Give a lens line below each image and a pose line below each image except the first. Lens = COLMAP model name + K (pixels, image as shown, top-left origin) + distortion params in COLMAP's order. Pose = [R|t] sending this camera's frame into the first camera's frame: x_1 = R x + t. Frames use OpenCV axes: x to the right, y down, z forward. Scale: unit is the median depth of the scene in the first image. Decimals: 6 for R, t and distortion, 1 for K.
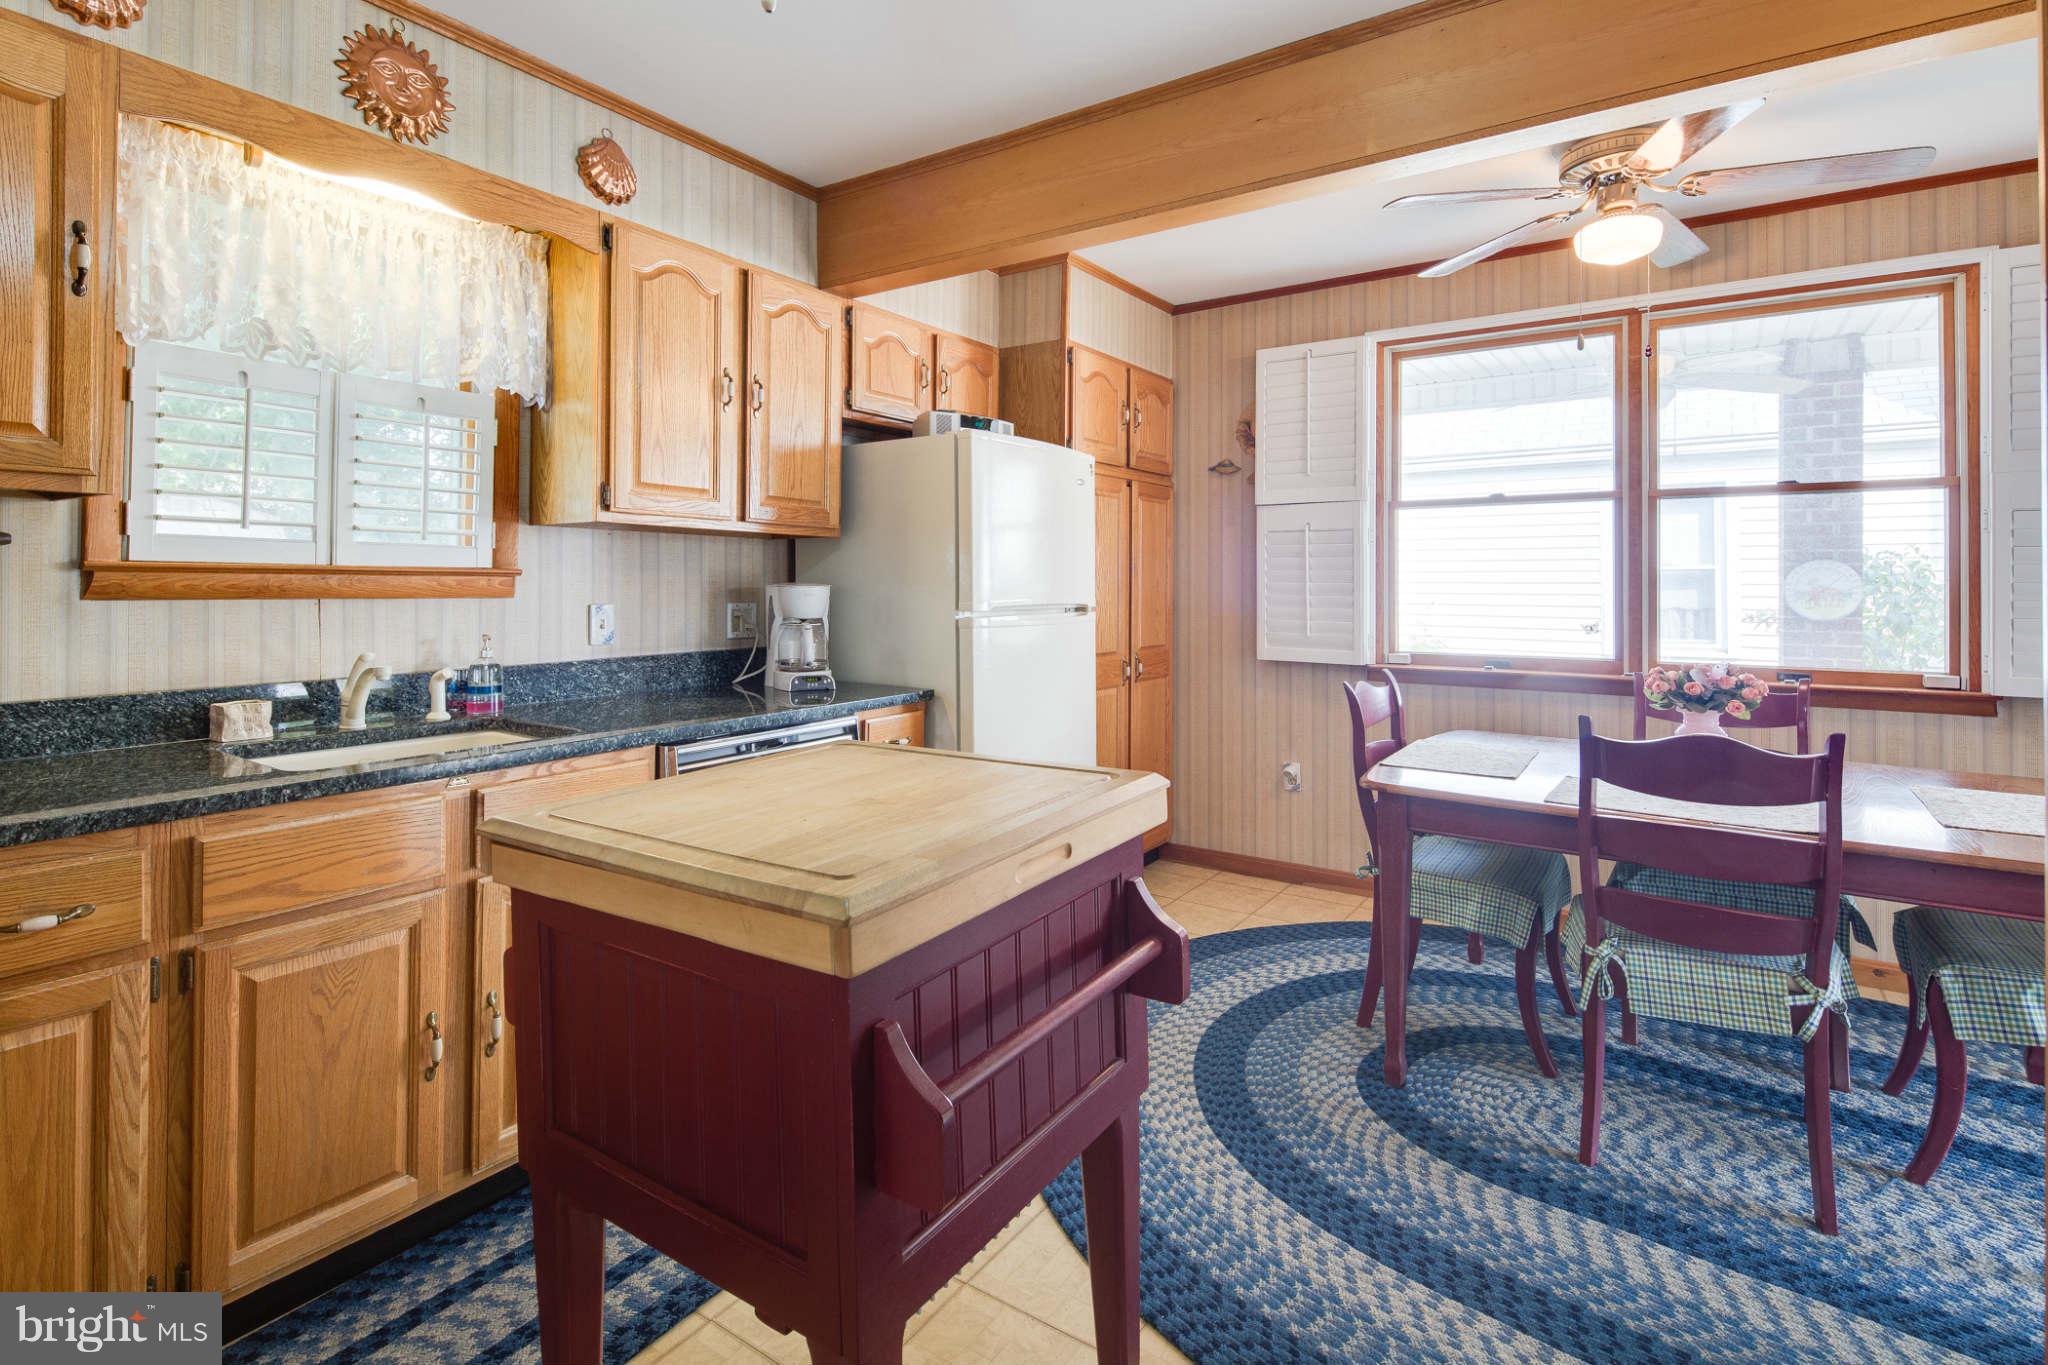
lens RADIAL K [[997.8, 0, 1023.7], [0, 997.8, 574.0], [0, 0, 1]] dist [0.000728, -0.001445]
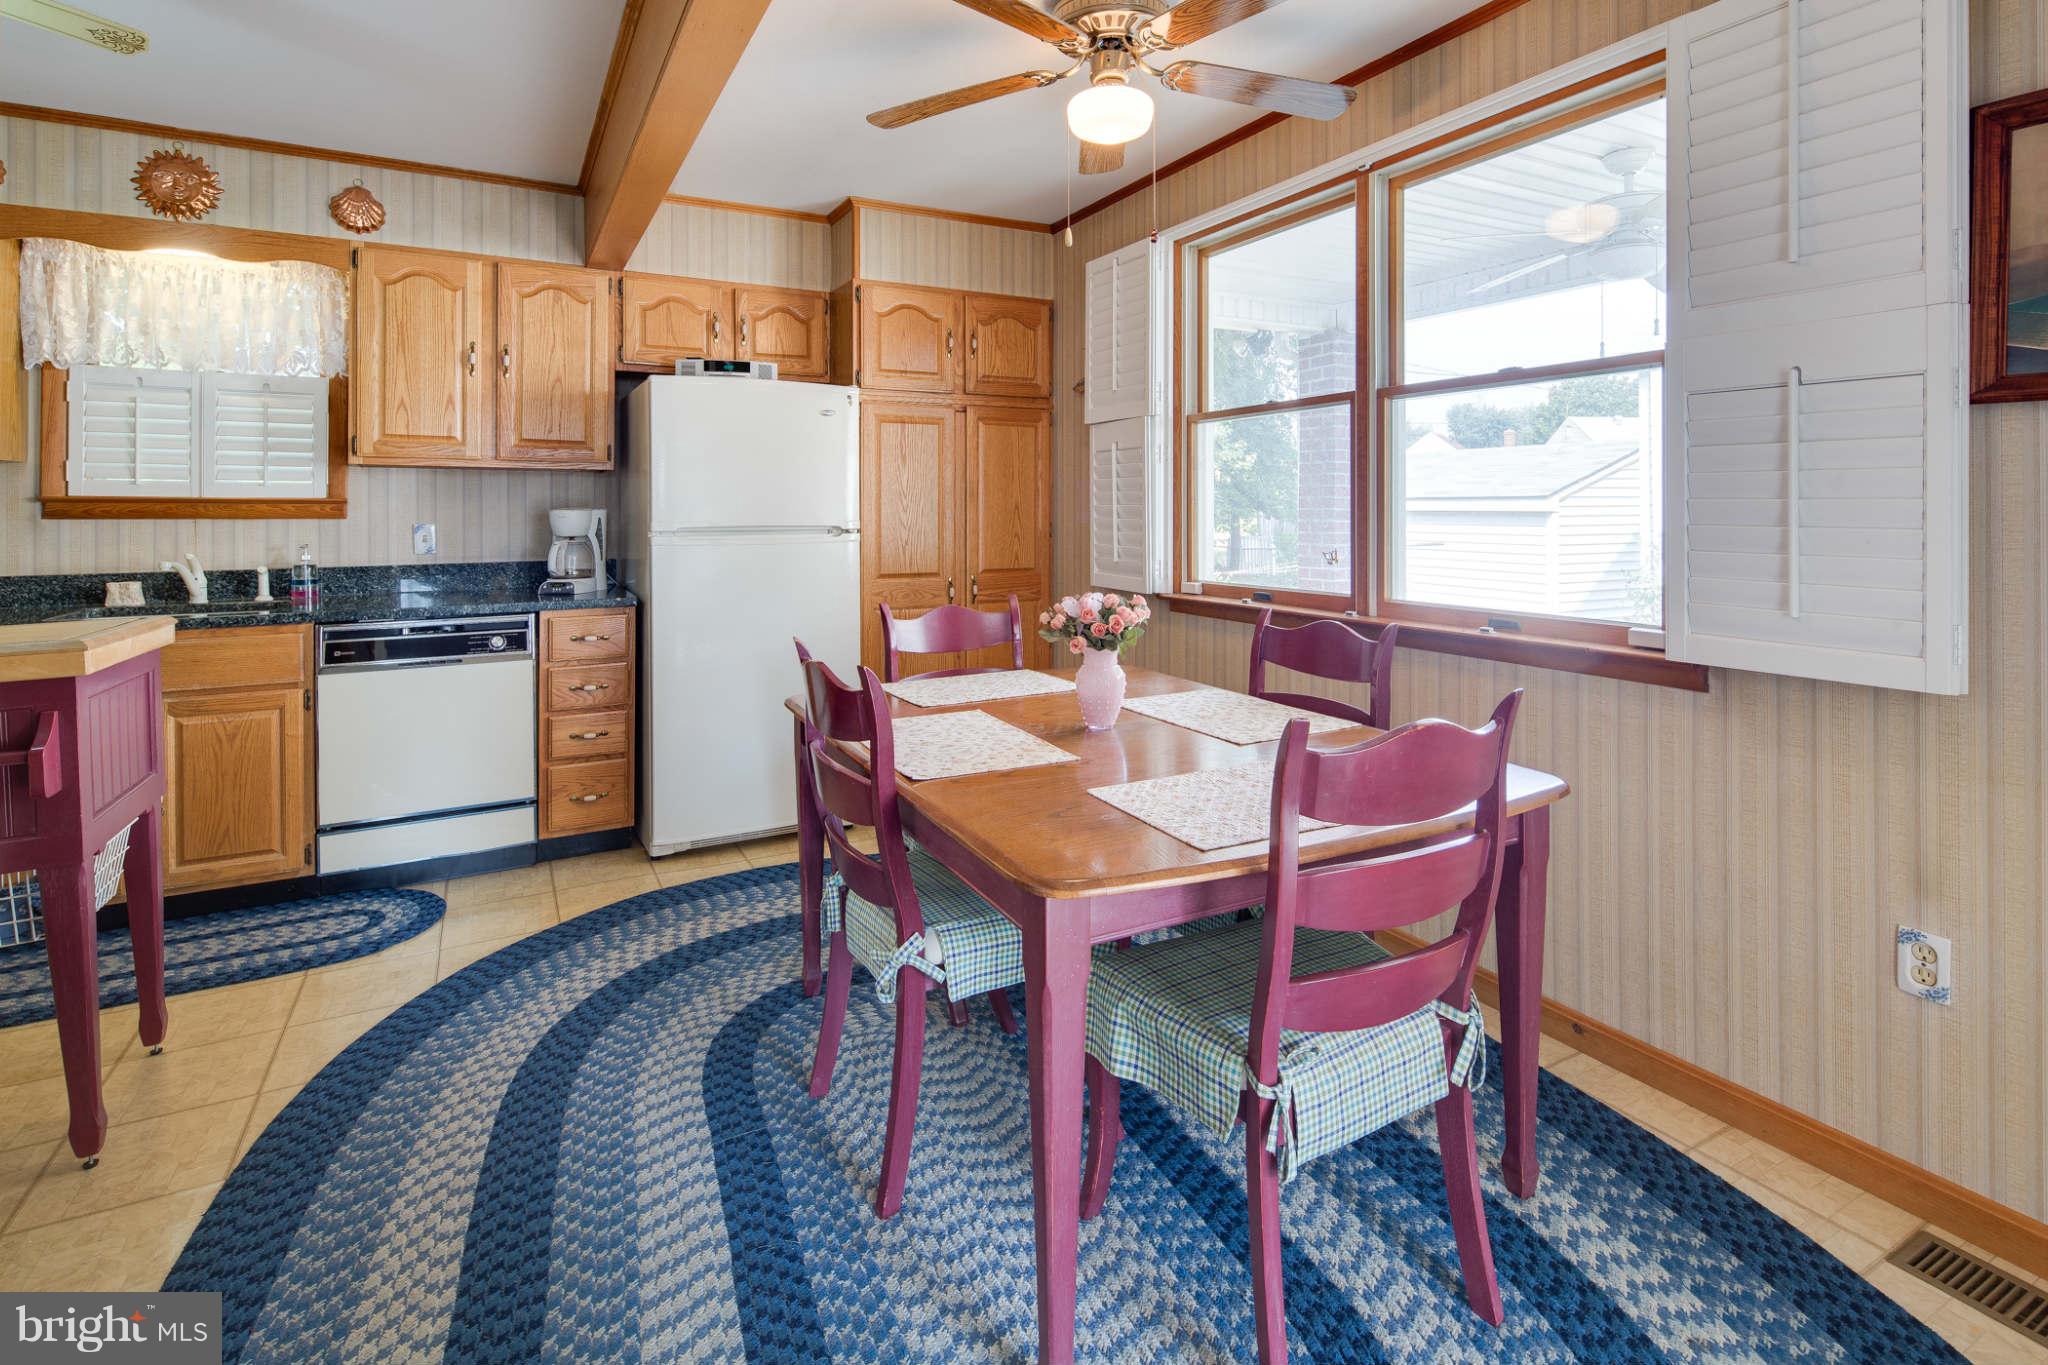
lens RADIAL K [[995.5, 0, 1024.0], [0, 995.5, 508.8], [0, 0, 1]] dist [-0.002162, -0.000730]
pose [[0.887129, -0.004006, -0.461505, 1.012823], [0.008244, 0.999940, 0.007168, 0.007709], [0.461448, -0.010163, 0.887109, 0.195696]]
